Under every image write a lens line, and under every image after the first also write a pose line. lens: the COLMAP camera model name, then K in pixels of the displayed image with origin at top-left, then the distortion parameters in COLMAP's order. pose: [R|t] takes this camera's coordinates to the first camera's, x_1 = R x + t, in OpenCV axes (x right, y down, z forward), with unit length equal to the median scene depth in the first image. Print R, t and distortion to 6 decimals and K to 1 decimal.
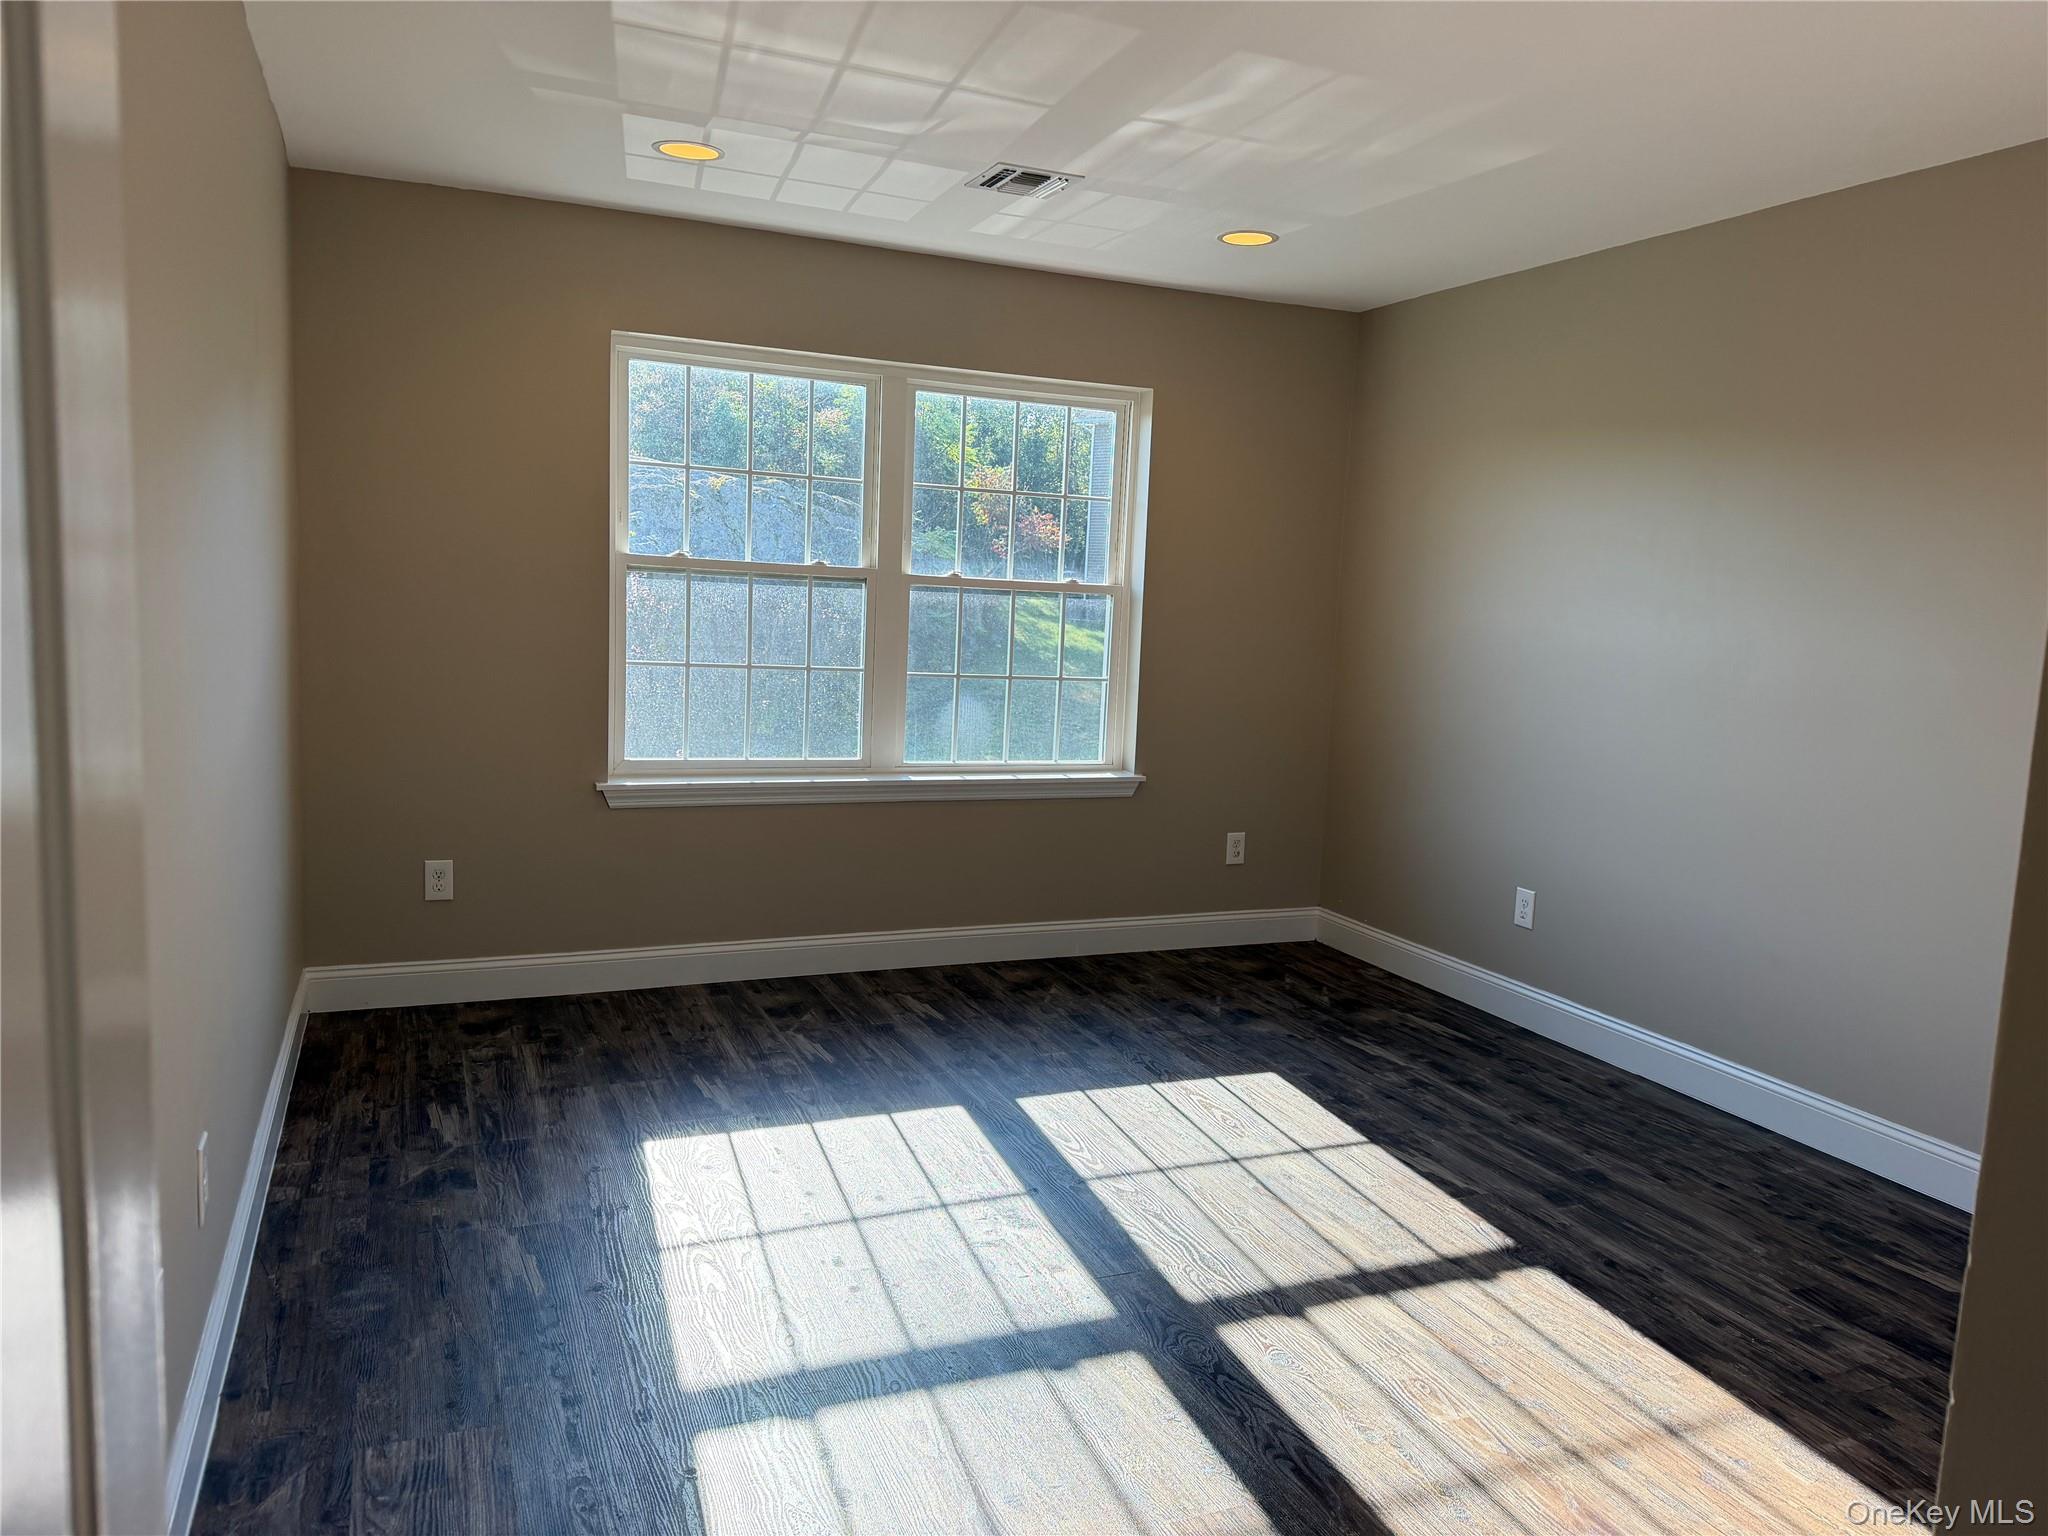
lens RADIAL K [[1425.3, 0, 1021.5], [0, 1425.3, 769.9], [0, 0, 1]] dist [0.071568, -0.076658]
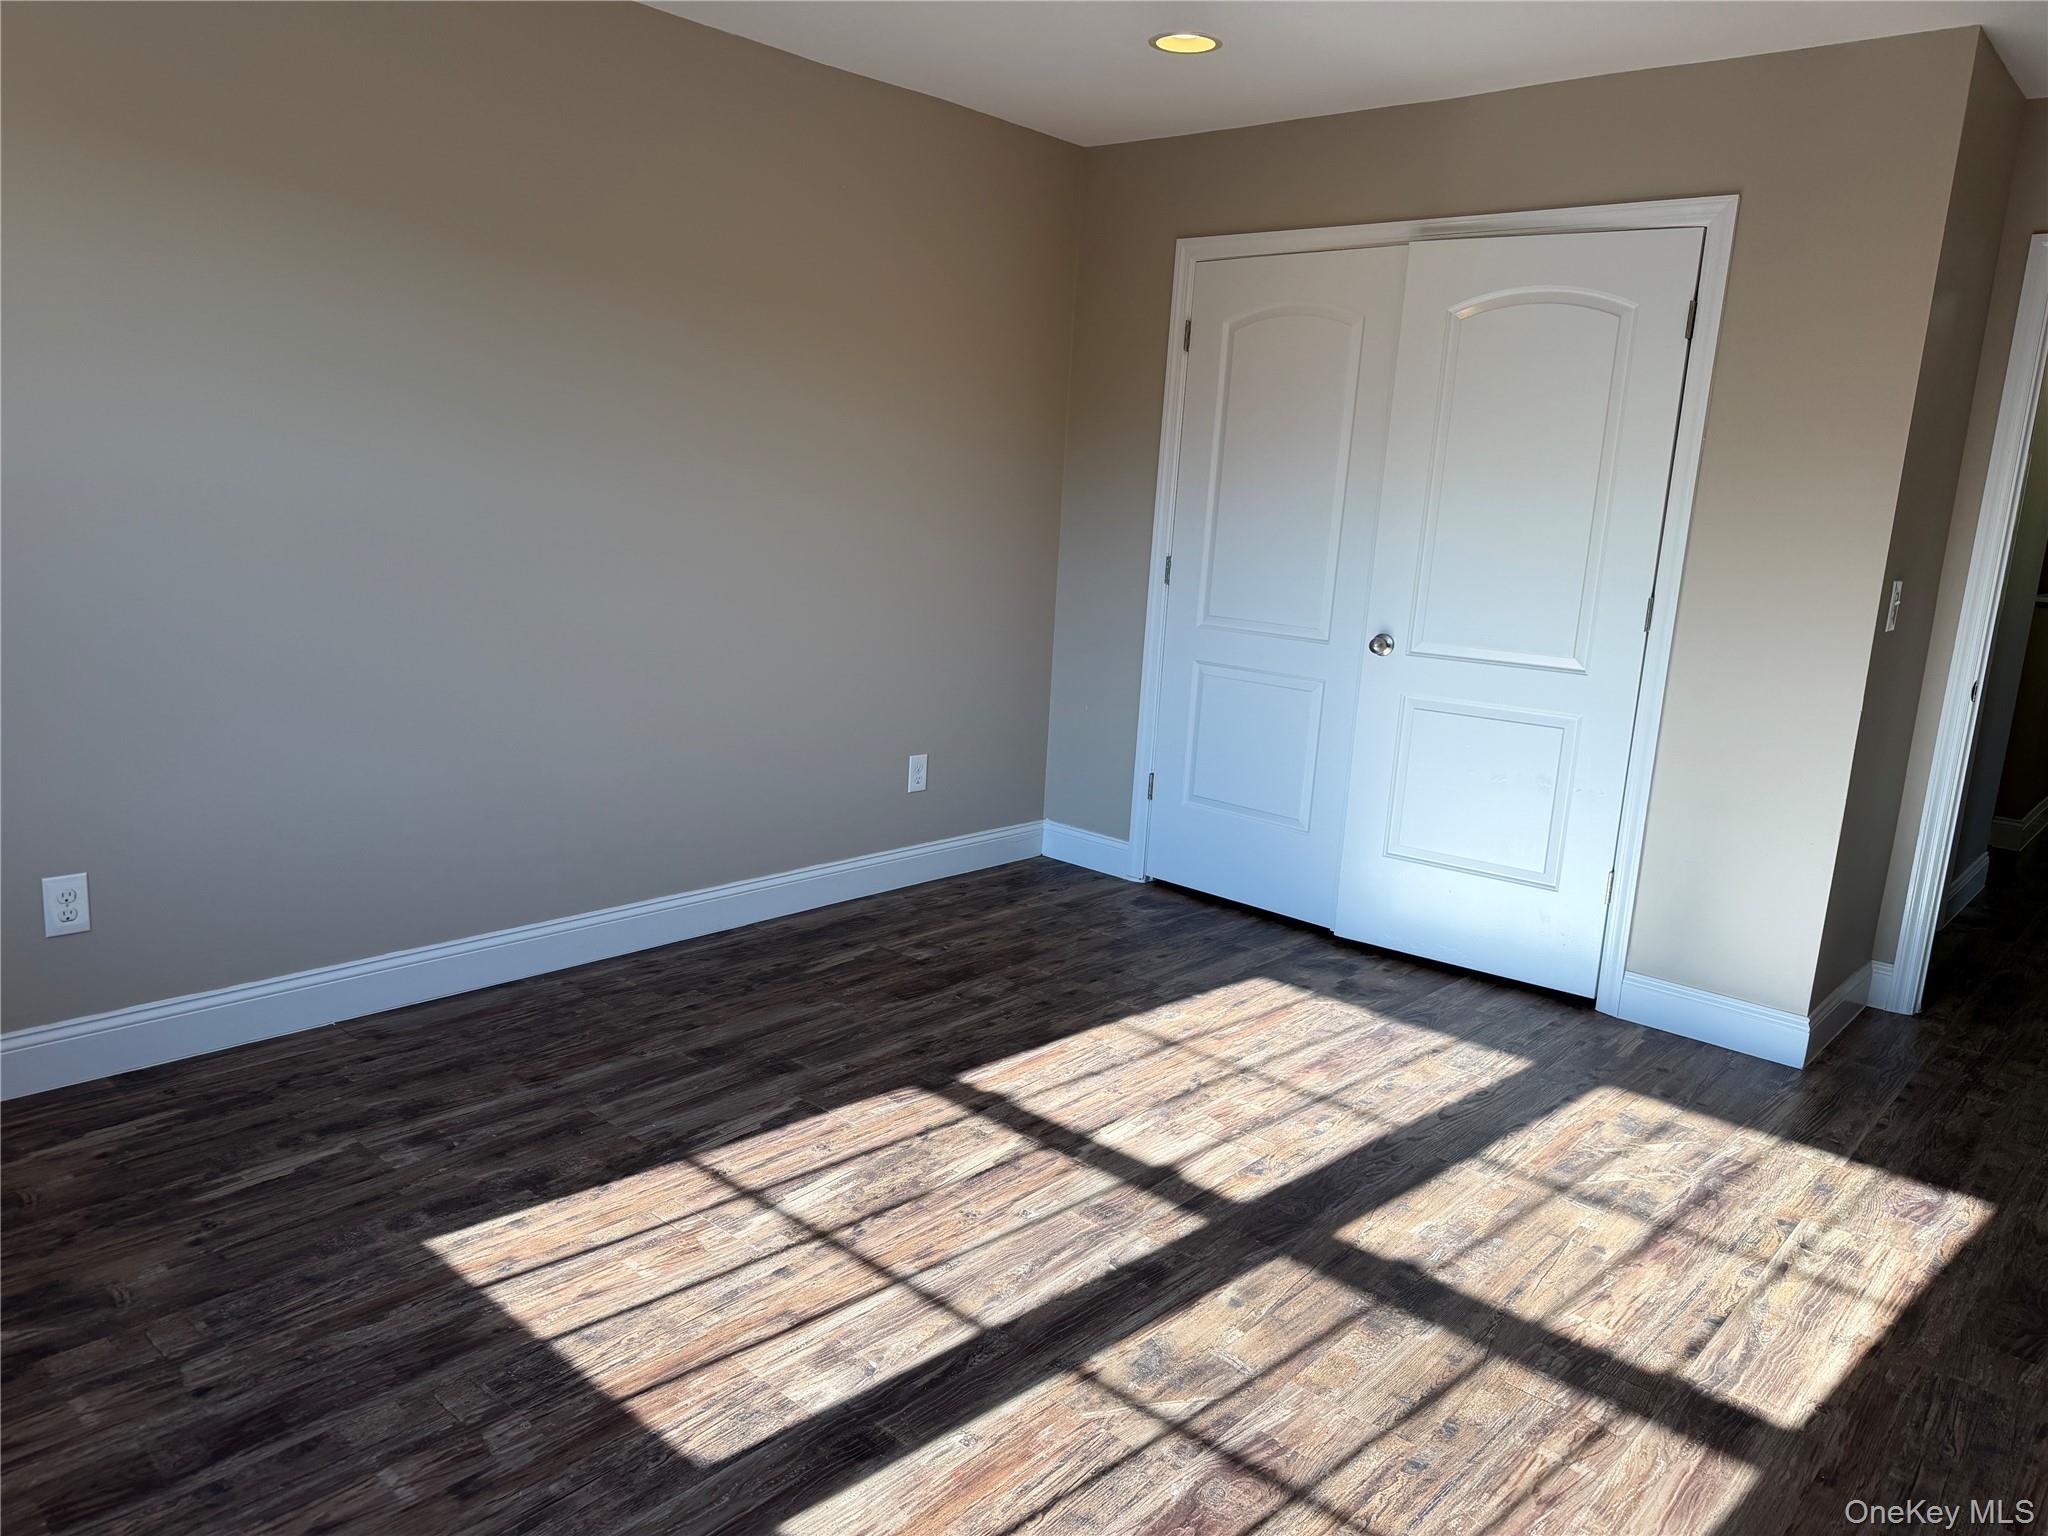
lens RADIAL K [[1425.3, 0, 1020.8], [0, 1425.3, 769.1], [0, 0, 1]] dist [0.071568, -0.076658]
pose [[-0.421005, -0.239652, 0.874827, -0.499551], [0.042822, 0.958139, 0.283083, -0.166932], [-0.906047, 0.156641, -0.393119, 1.201014]]
